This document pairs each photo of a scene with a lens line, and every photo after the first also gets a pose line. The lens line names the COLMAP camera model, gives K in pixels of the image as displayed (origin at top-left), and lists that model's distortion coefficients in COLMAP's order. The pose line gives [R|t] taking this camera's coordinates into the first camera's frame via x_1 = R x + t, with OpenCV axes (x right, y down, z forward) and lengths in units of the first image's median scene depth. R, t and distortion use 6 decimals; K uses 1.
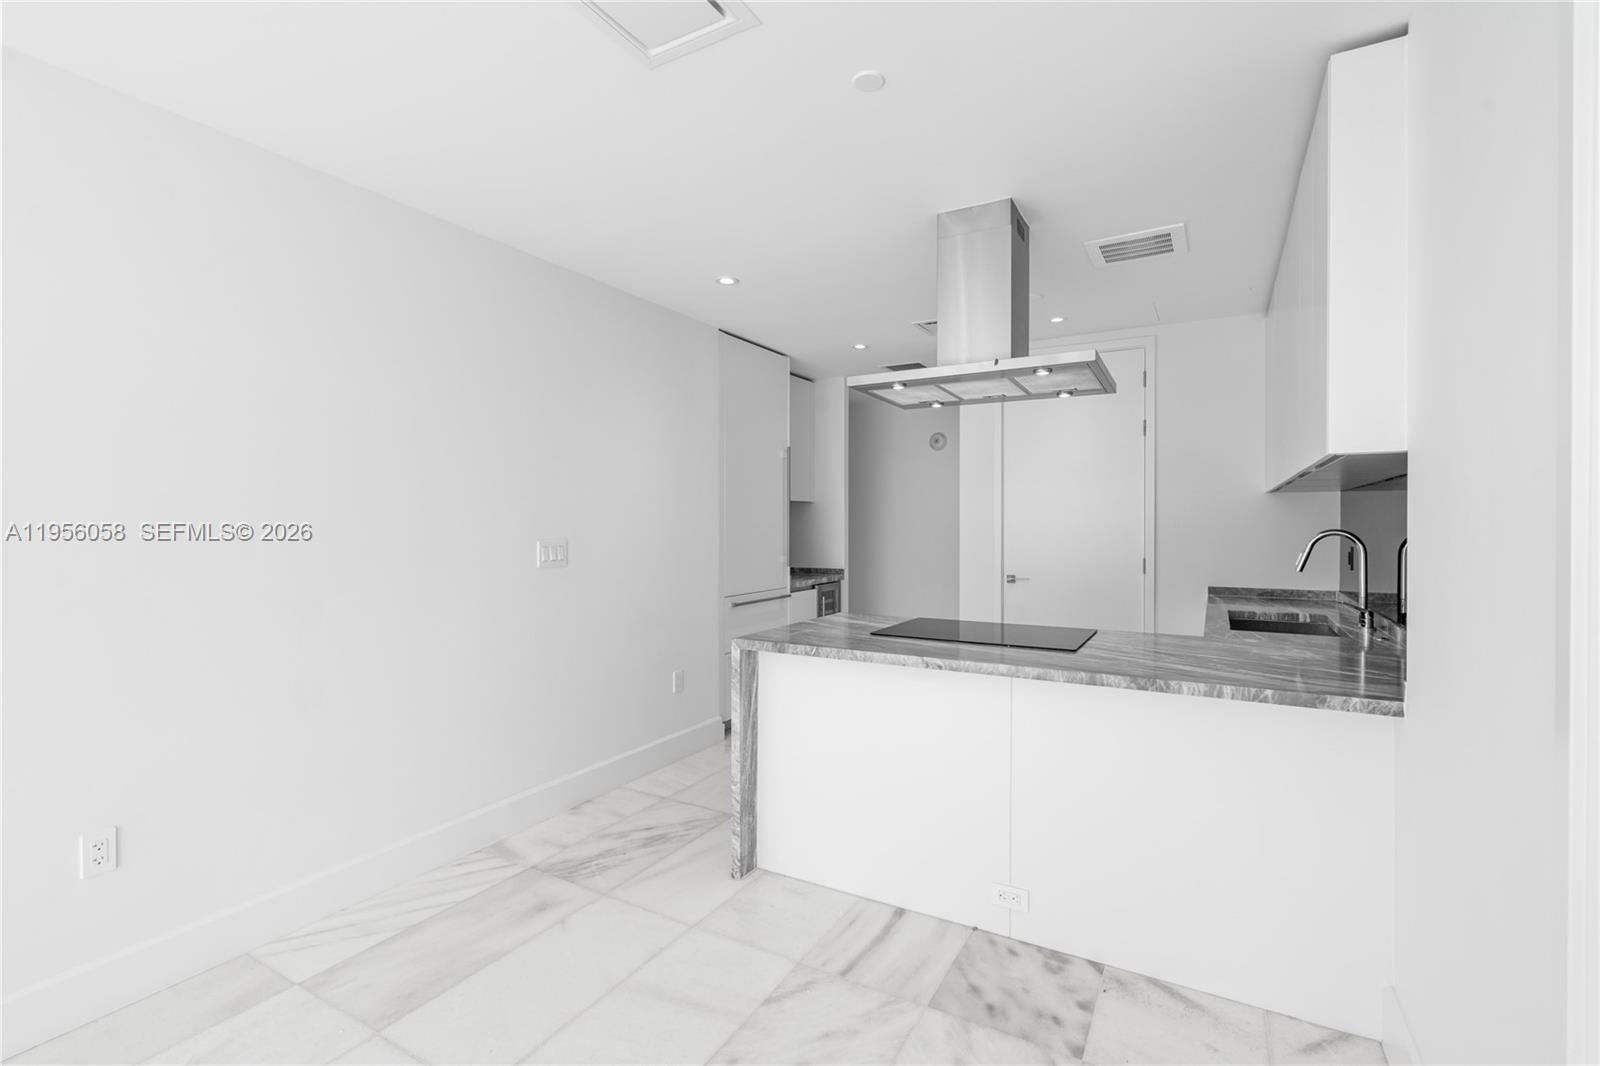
lens RADIAL K [[719.6, 0, 804.7], [0, 719.6, 528.9], [0, 0, 1]] dist [-0.010314, 0.005530]
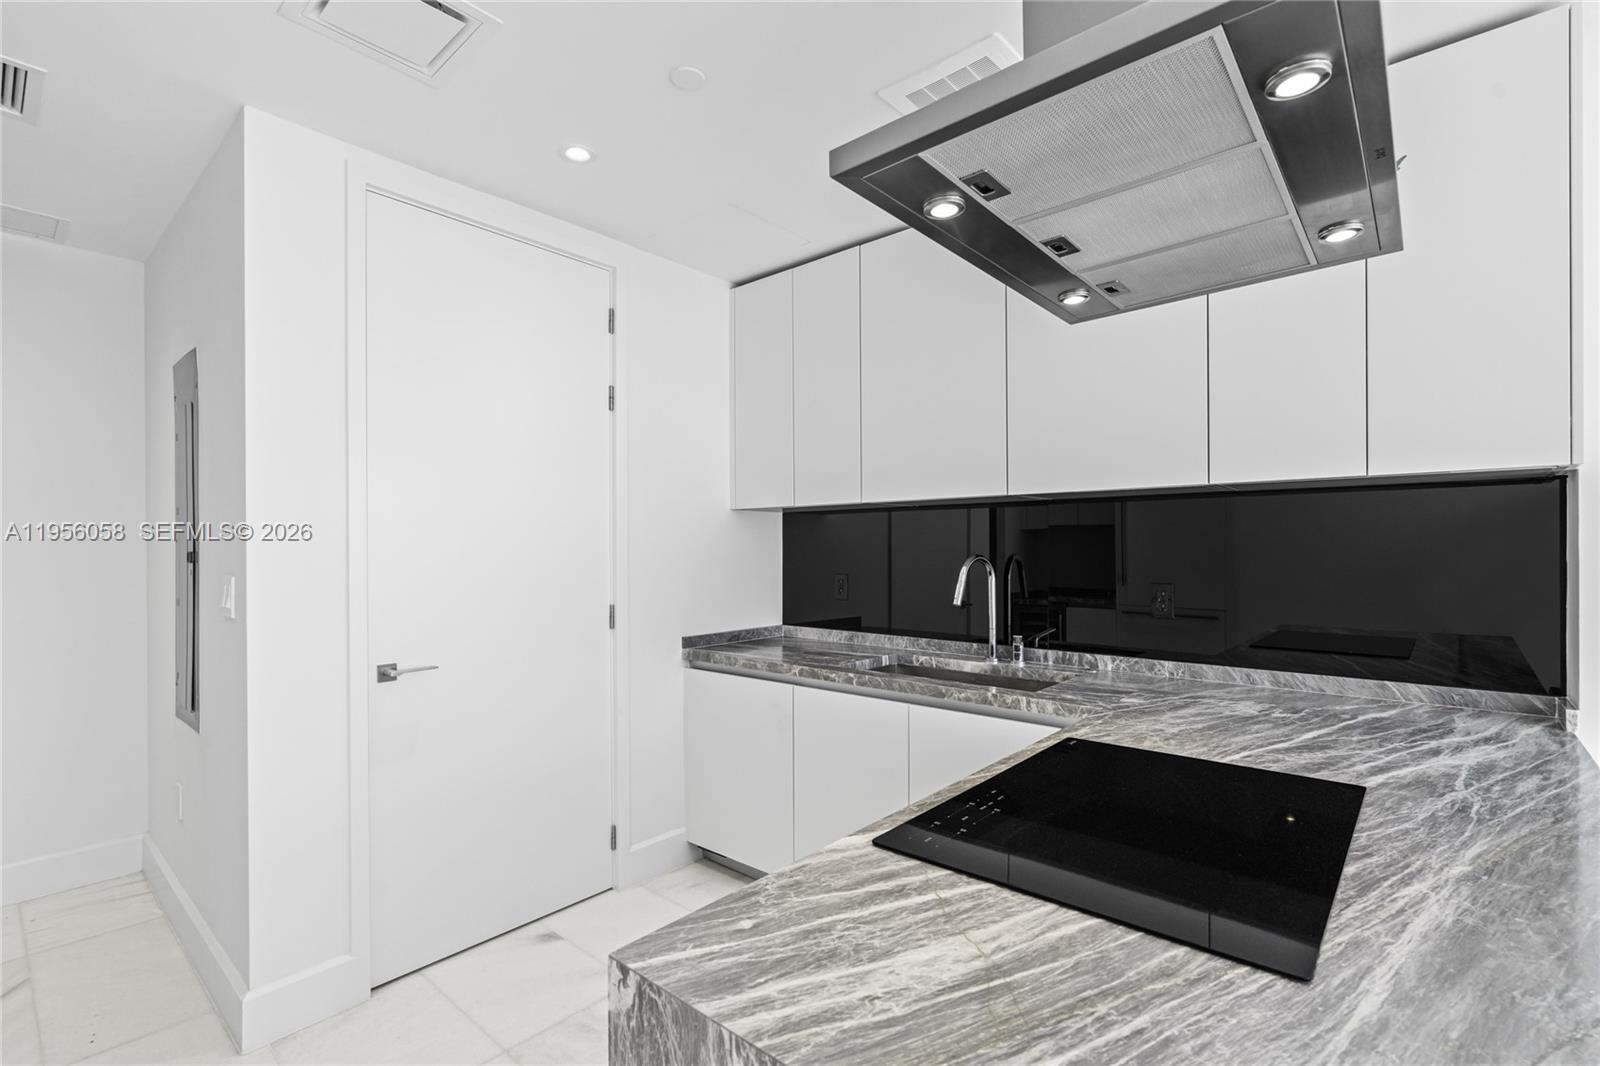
lens RADIAL K [[732.5, 0, 799.8], [0, 732.5, 552.7], [0, 0, 1]] dist [-0.015717, 0.006430]
pose [[0.198372, -0.007504, 0.980098, -0.201742], [0.011932, 0.999915, 0.005241, -0.009555], [-0.980054, 0.010655, 0.198445, 1.165524]]
